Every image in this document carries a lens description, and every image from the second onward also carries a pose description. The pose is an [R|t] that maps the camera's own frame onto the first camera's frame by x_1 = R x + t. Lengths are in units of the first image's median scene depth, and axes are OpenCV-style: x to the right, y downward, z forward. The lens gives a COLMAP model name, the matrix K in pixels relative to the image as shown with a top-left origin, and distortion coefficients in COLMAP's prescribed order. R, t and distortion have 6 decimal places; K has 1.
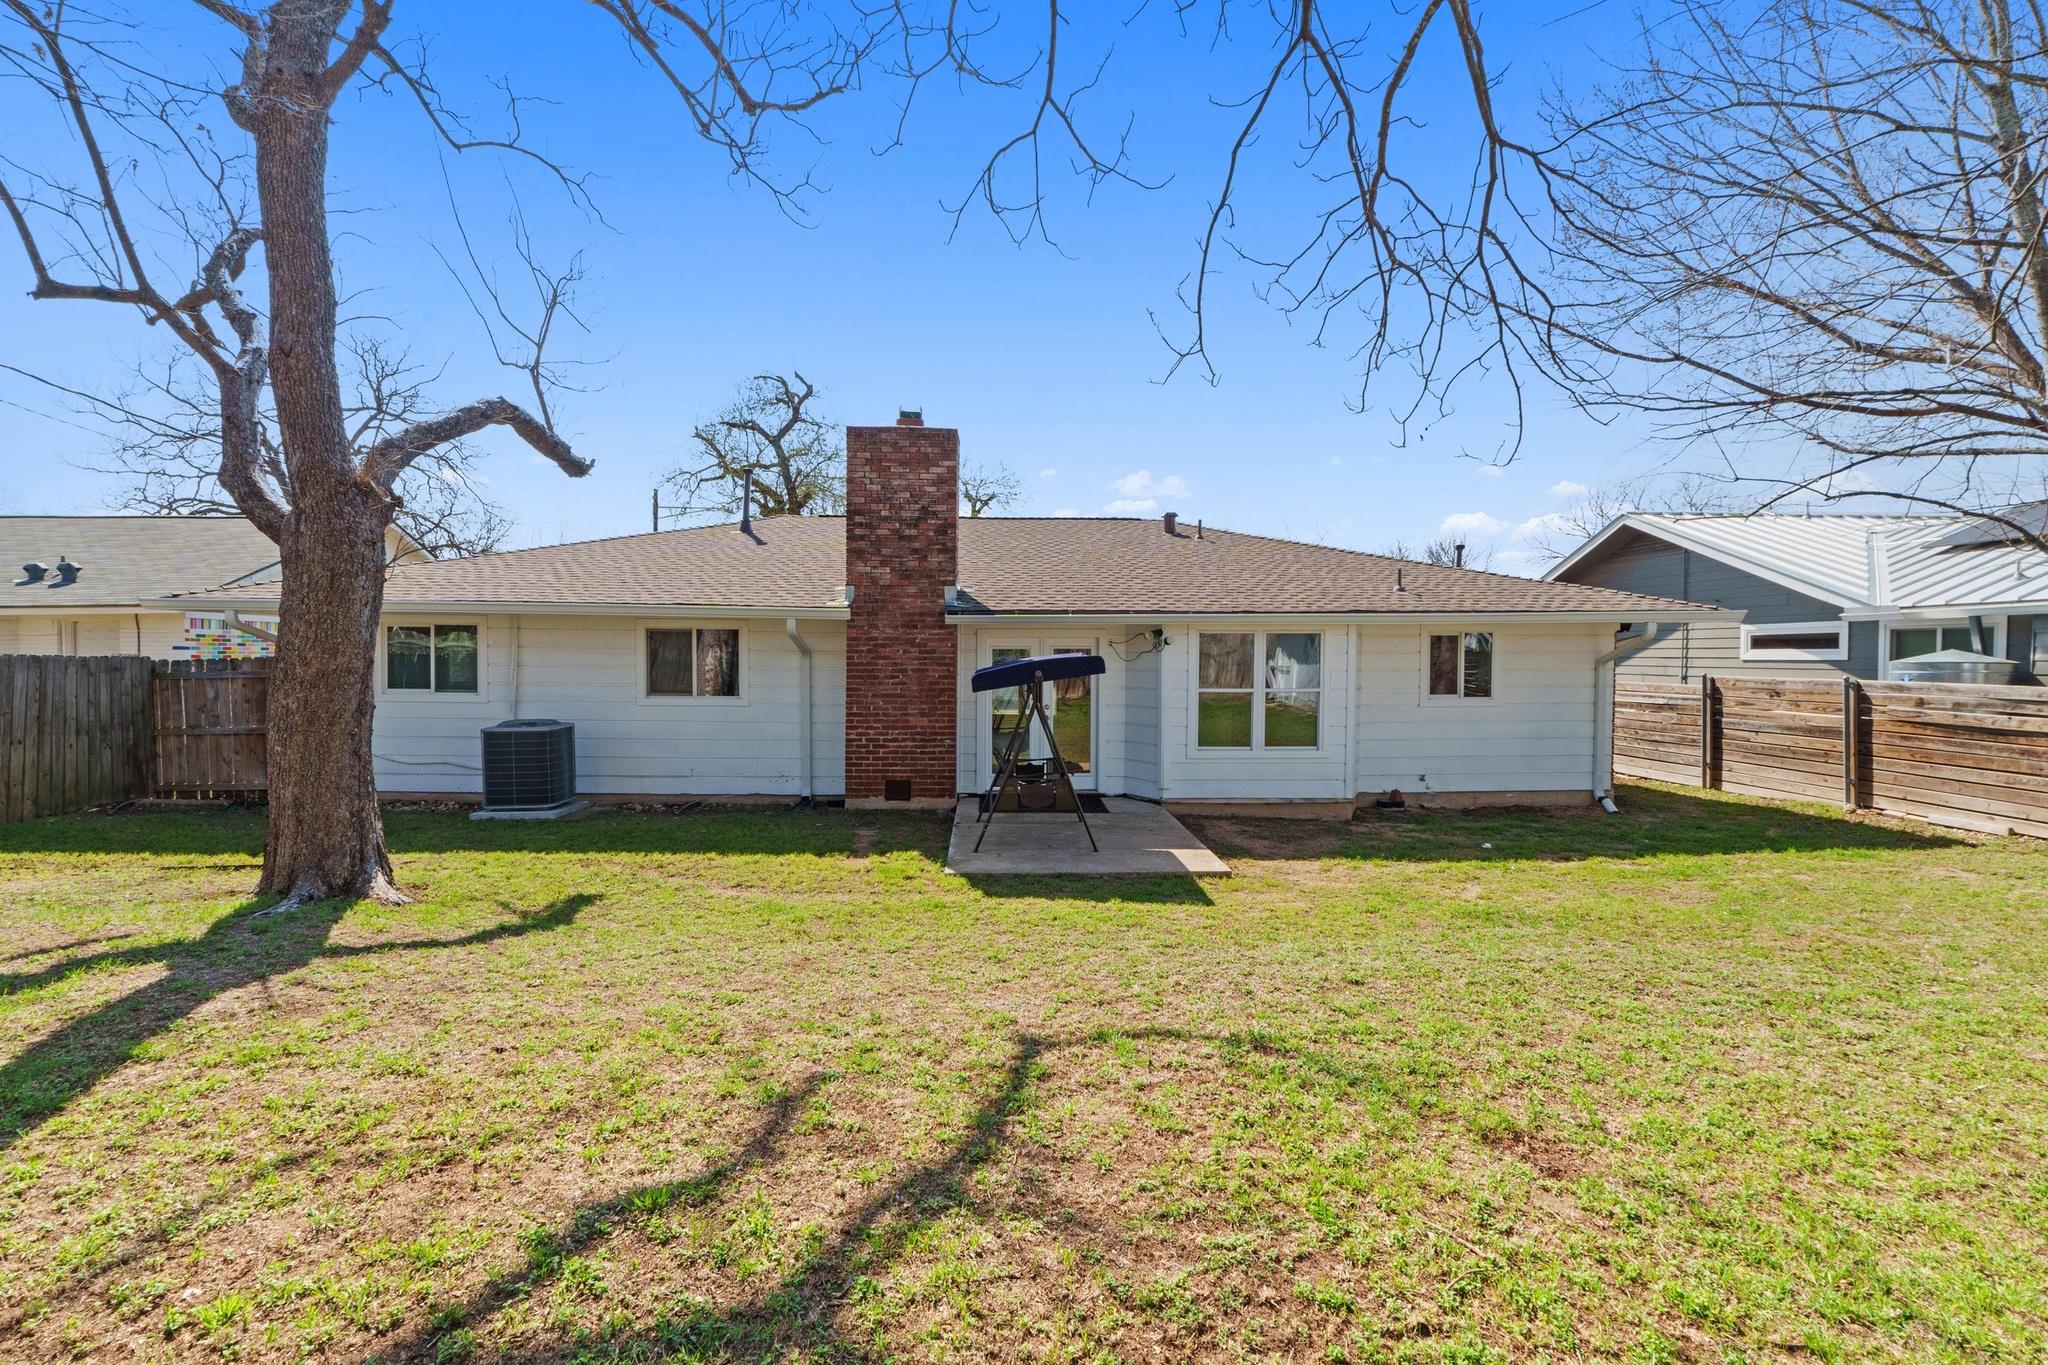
lens RADIAL K [[886.5, 0, 1025.4], [0, 886.5, 676.1], [0, 0, 1]] dist [-0.001464, 0.000066]
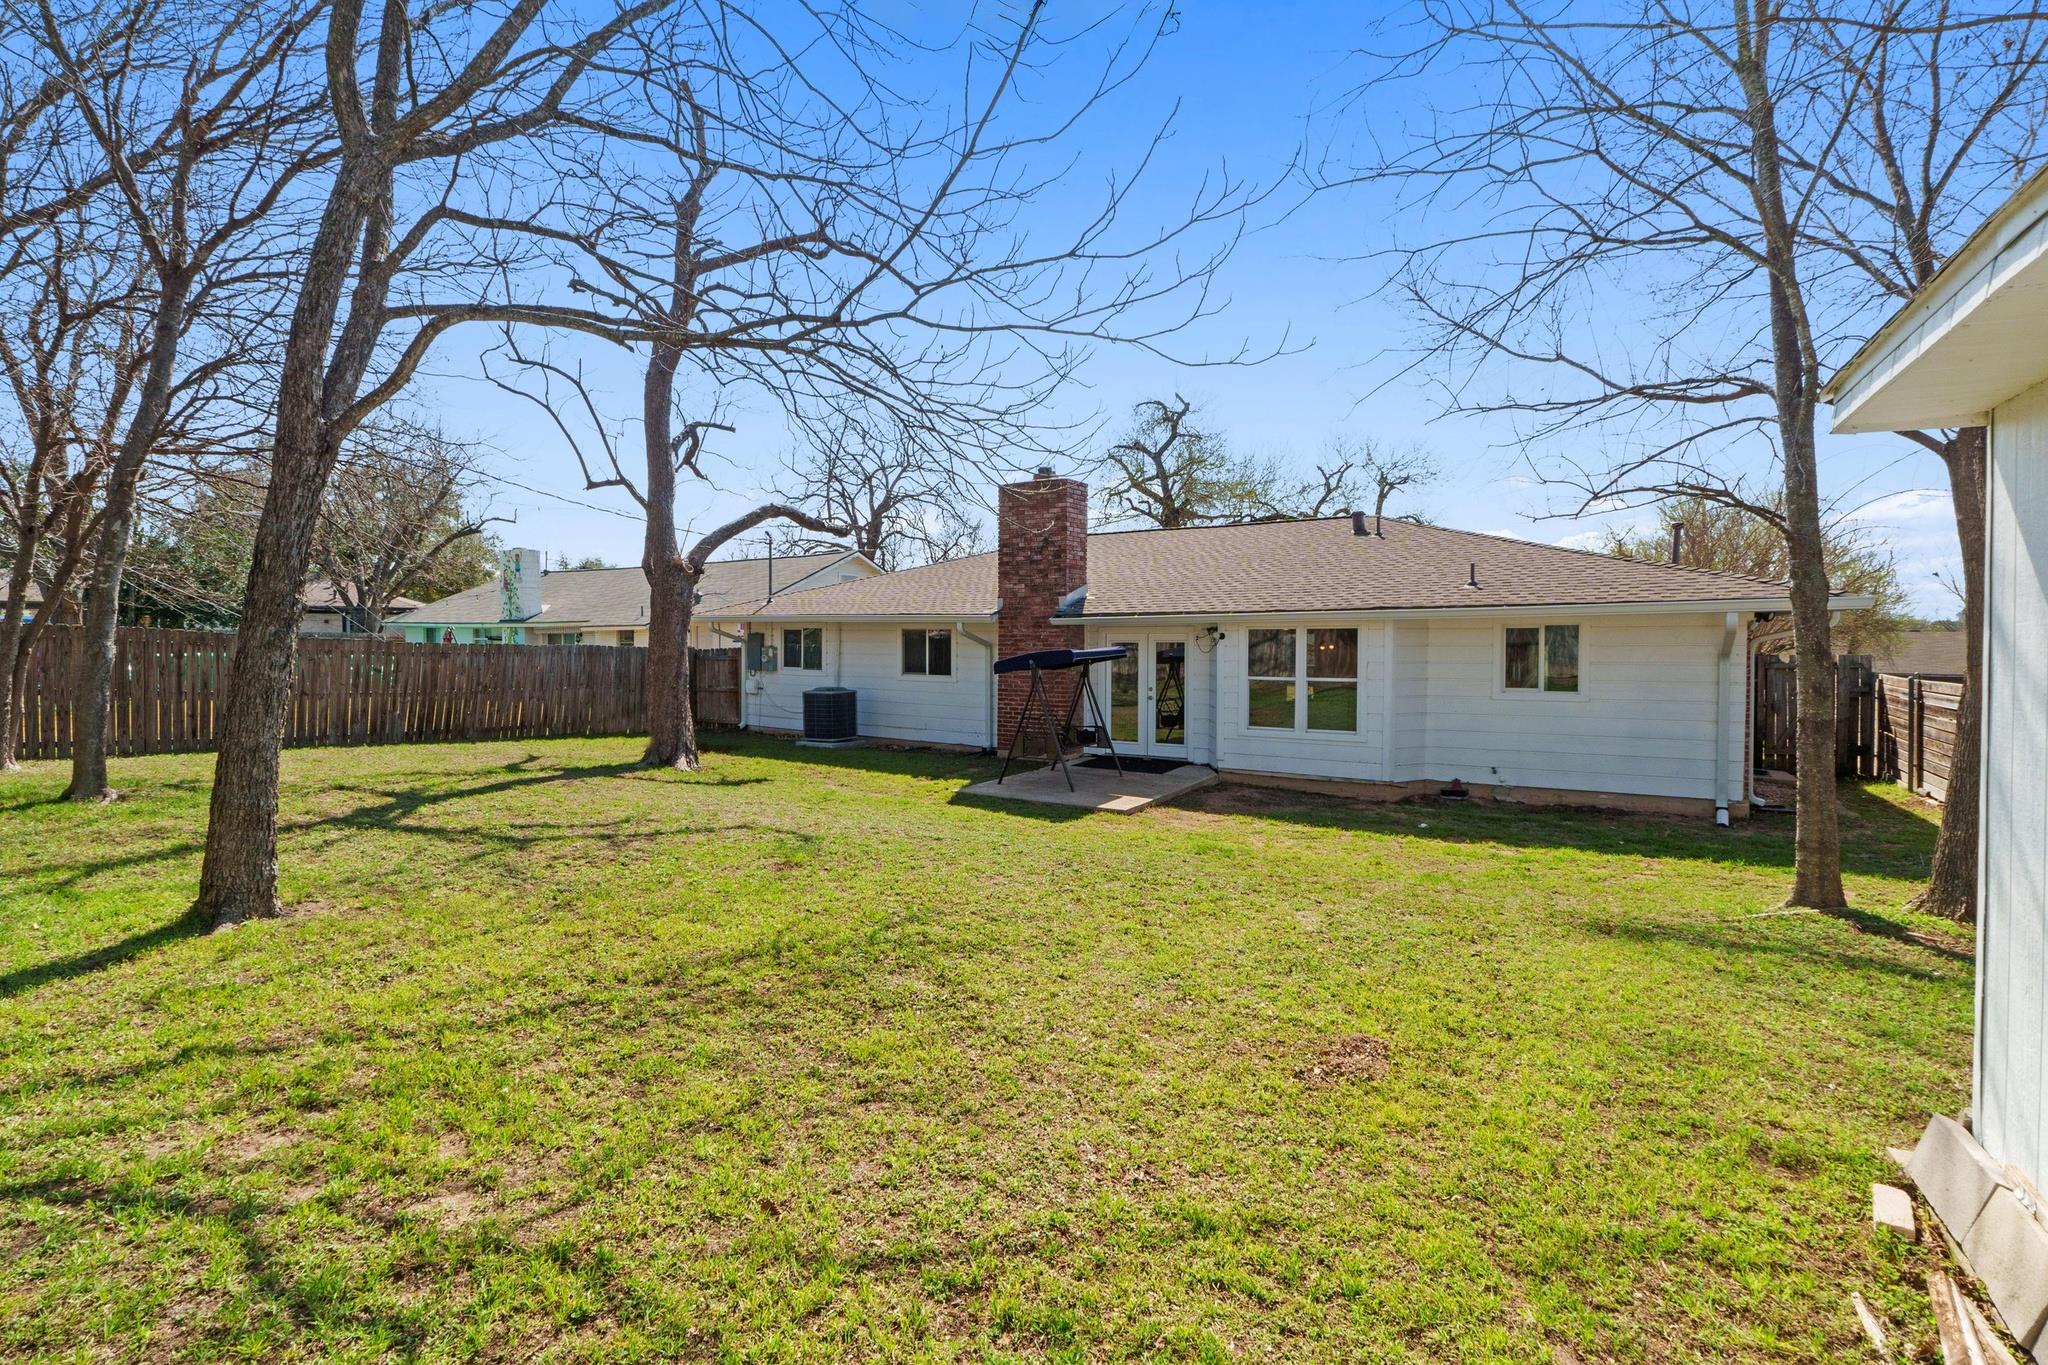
lens RADIAL K [[913.5, 0, 1024.0], [0, 913.5, 682.5], [0, 0, 1]] dist [0.001155, 0.000295]
pose [[0.824669, 0.023130, -0.565143, 0.633090], [-0.012365, 0.999662, 0.022870, -0.002182], [0.565481, -0.011872, 0.824676, -0.167509]]
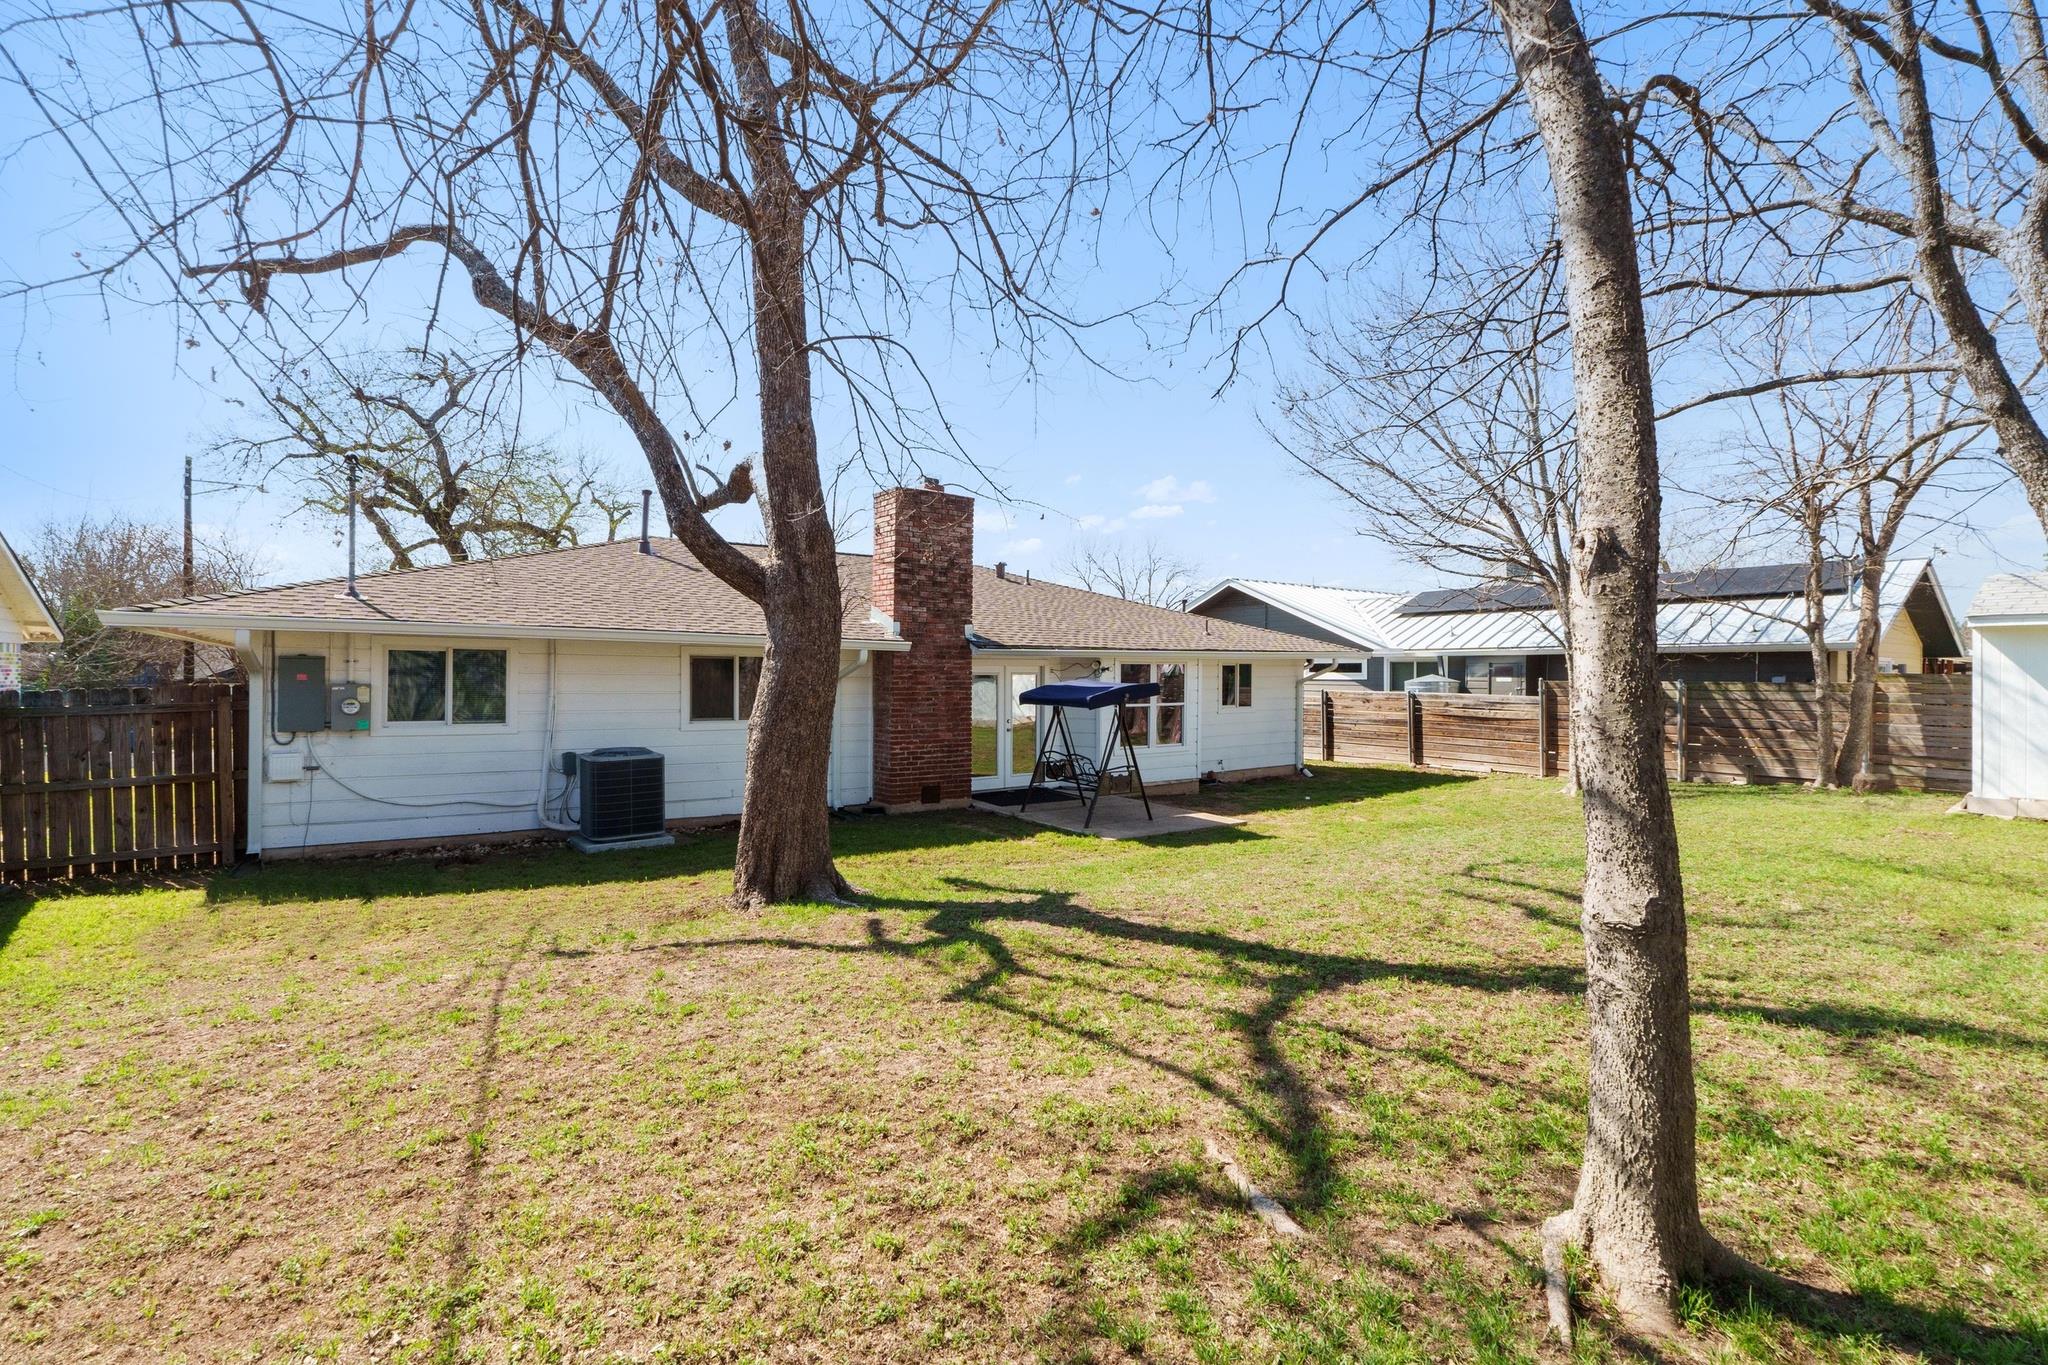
lens RADIAL K [[886.5, 0, 1025.4], [0, 886.5, 676.1], [0, 0, 1]] dist [-0.001464, 0.000066]
pose [[0.842015, -0.002030, 0.539450, -0.667303], [0.010835, 0.999855, -0.013148, -0.012878], [-0.539345, 0.016916, 0.841915, -0.073671]]
